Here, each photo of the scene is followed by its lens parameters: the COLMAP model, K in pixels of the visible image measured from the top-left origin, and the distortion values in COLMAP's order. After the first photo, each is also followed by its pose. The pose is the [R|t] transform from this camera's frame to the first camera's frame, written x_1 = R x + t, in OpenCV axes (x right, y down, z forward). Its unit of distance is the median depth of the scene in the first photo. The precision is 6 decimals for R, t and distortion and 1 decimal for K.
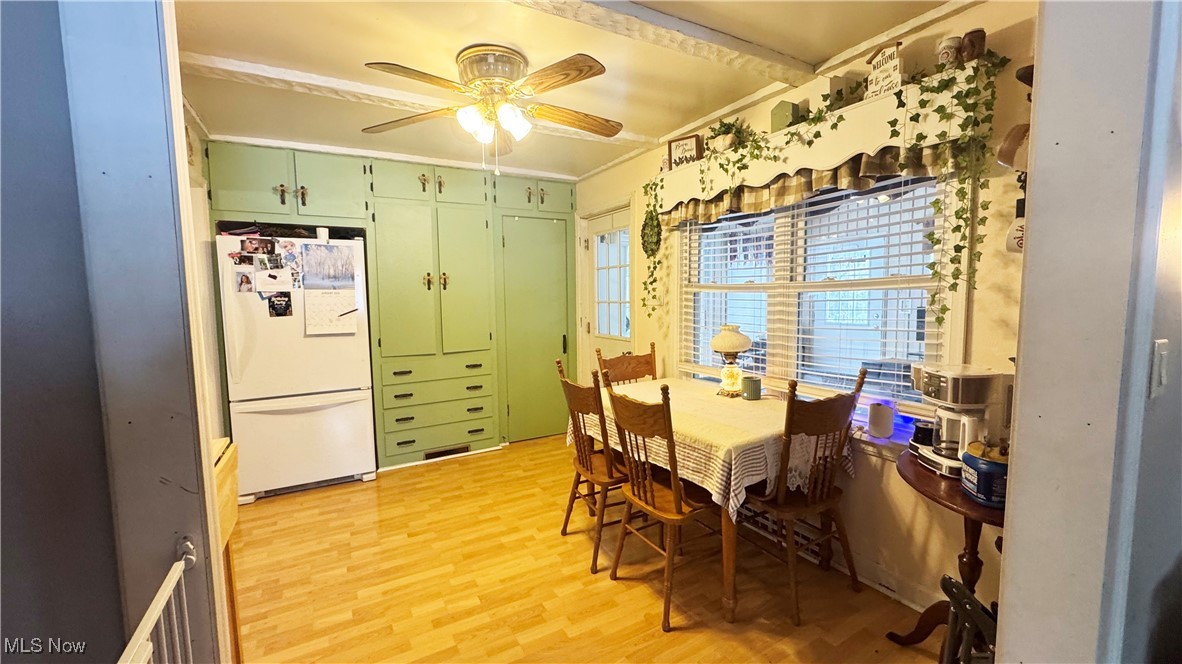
lens RADIAL K [[471.2, 0, 592.1], [0, 471.2, 331.7], [0, 0, 1]] dist [-0.002877, -0.000234]
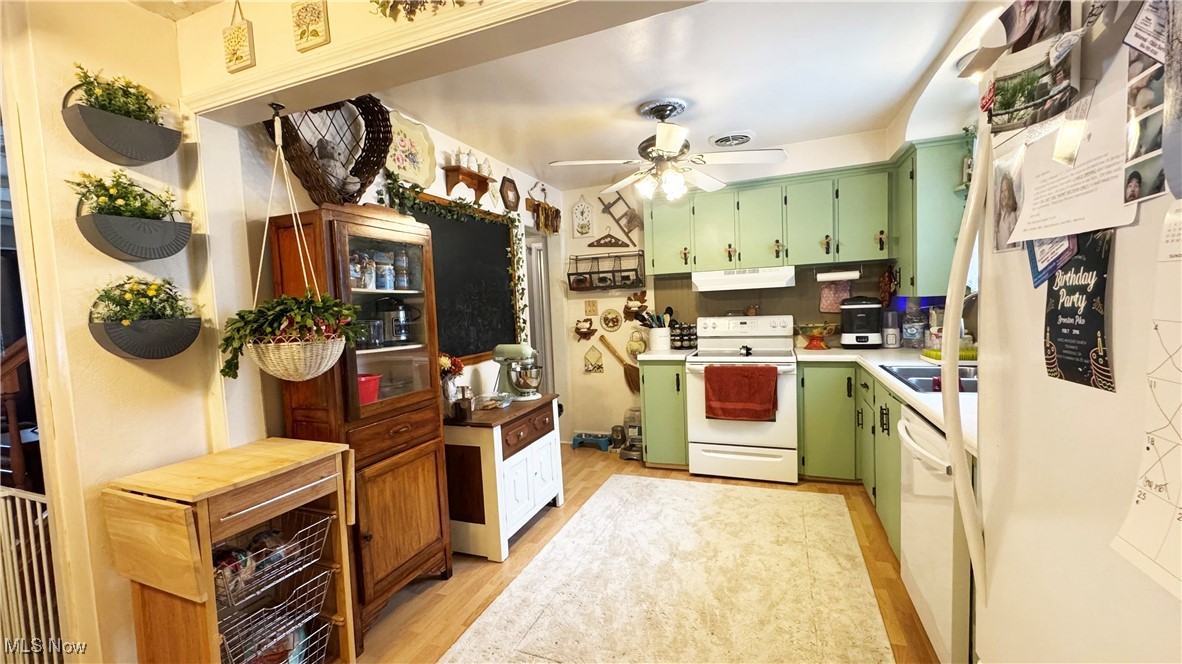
lens RADIAL K [[471.2, 0, 592.1], [0, 471.2, 331.7], [0, 0, 1]] dist [-0.002877, -0.000234]
pose [[-0.773936, 0.087903, -0.627133, -0.435066], [0.002519, 0.990739, 0.135759, -0.076136], [0.633259, 0.103489, -0.766990, 1.047877]]
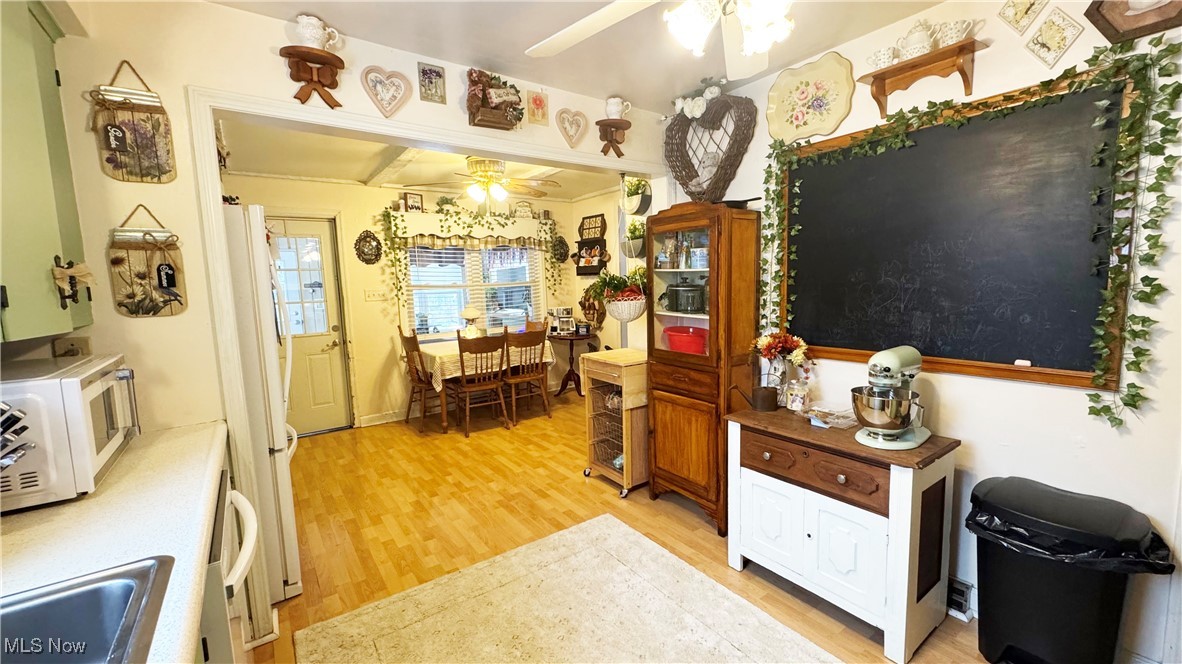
lens RADIAL K [[471.2, 0, 592.1], [0, 471.2, 331.7], [0, 0, 1]] dist [-0.002877, -0.000234]
pose [[-0.105122, -0.089857, 0.990391, -1.482390], [0.115973, 0.988006, 0.101950, -0.039123], [-0.987674, 0.125576, -0.093440, 0.600715]]
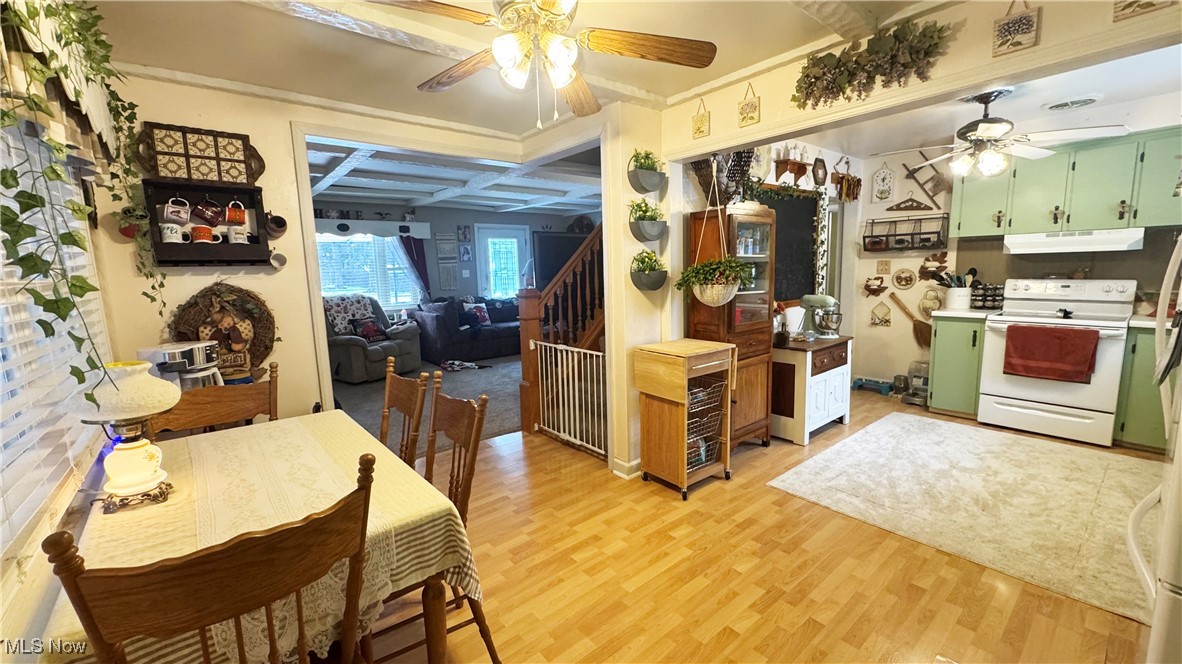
lens RADIAL K [[471.2, 0, 592.1], [0, 471.2, 331.7], [0, 0, 1]] dist [-0.002877, -0.000234]
pose [[-0.984728, 0.066336, -0.160967, -0.098305], [0.029416, 0.974668, 0.221716, -0.122253], [0.171597, 0.213595, -0.961734, 1.342274]]
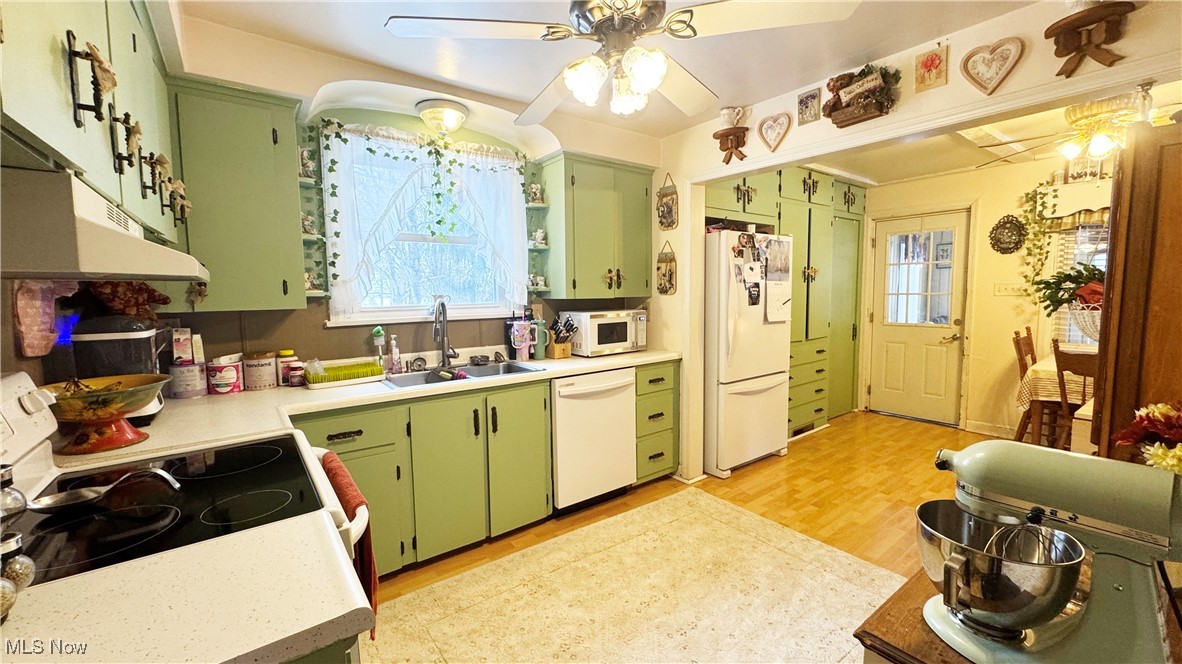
lens RADIAL K [[471.2, 0, 592.1], [0, 471.2, 331.7], [0, 0, 1]] dist [-0.002877, -0.000234]
pose [[0.992003, -0.010488, 0.125780, -1.207311], [0.010014, 0.999940, 0.004401, 0.021039], [-0.125819, -0.003106, 0.992048, -0.040936]]
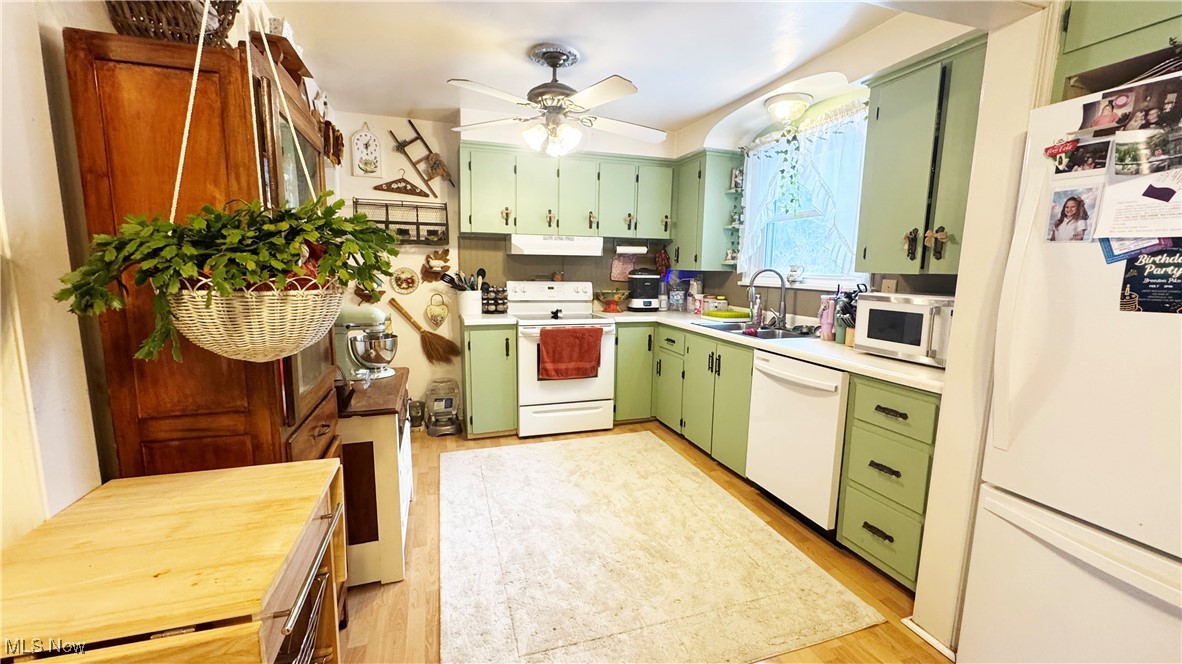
lens RADIAL K [[471.2, 0, 592.1], [0, 471.2, 331.7], [0, 0, 1]] dist [-0.002877, -0.000234]
pose [[-0.195395, 0.146043, -0.969790, -0.262868], [-0.096080, 0.981243, 0.167126, -0.037106], [0.976007, 0.125833, -0.177699, 0.686990]]
